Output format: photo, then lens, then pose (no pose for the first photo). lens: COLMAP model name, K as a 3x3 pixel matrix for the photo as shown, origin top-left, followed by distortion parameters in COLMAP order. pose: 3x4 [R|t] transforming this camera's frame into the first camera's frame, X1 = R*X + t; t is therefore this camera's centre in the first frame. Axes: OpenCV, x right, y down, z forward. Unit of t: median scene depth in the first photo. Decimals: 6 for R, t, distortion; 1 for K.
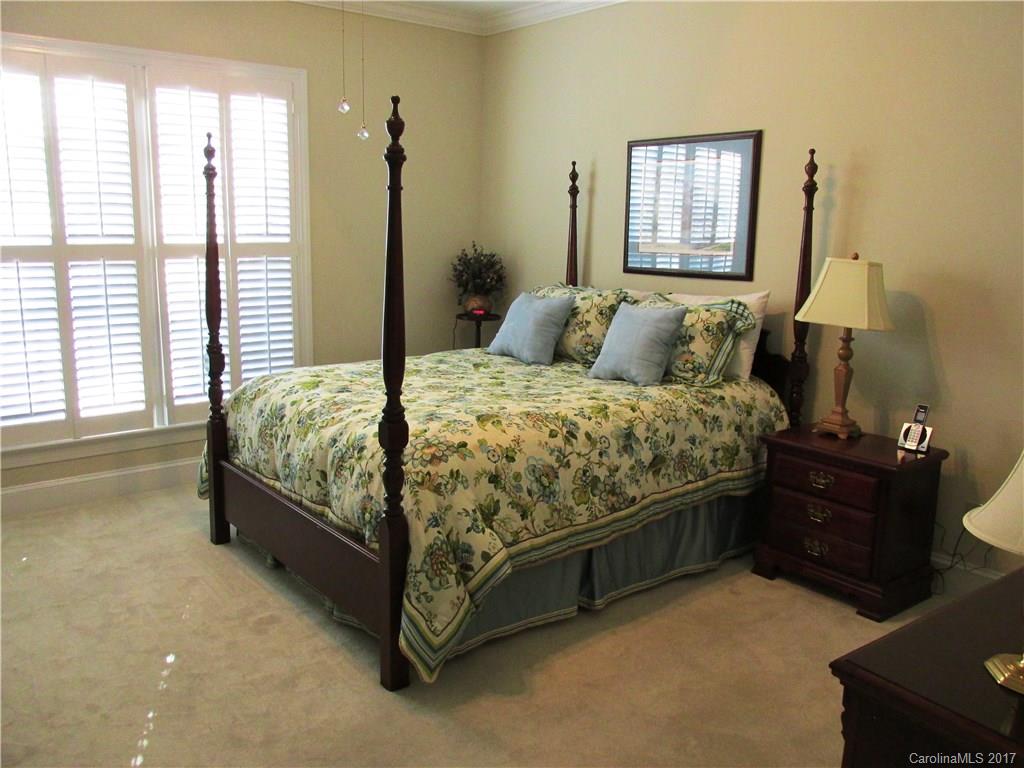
lens RADIAL K [[853.6, 0, 521.5], [0, 853.6, 386.3], [0, 0, 1]] dist [-0.029822, 0.011740]
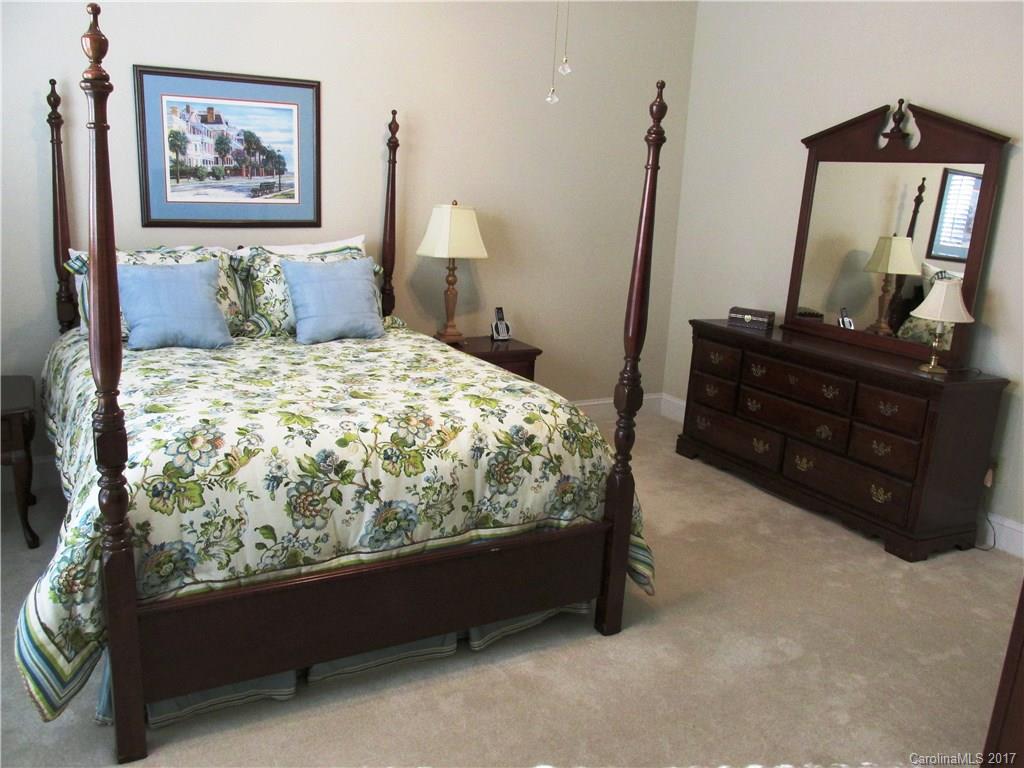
lens RADIAL K [[853.6, 0, 510.2], [0, 853.6, 380.8], [0, 0, 1]] dist [-0.029822, 0.011740]
pose [[0.173591, -0.239417, 0.955273, -0.918188], [0.141801, 0.965968, 0.216330, -0.166285], [-0.974556, 0.097905, 0.201632, 0.714370]]
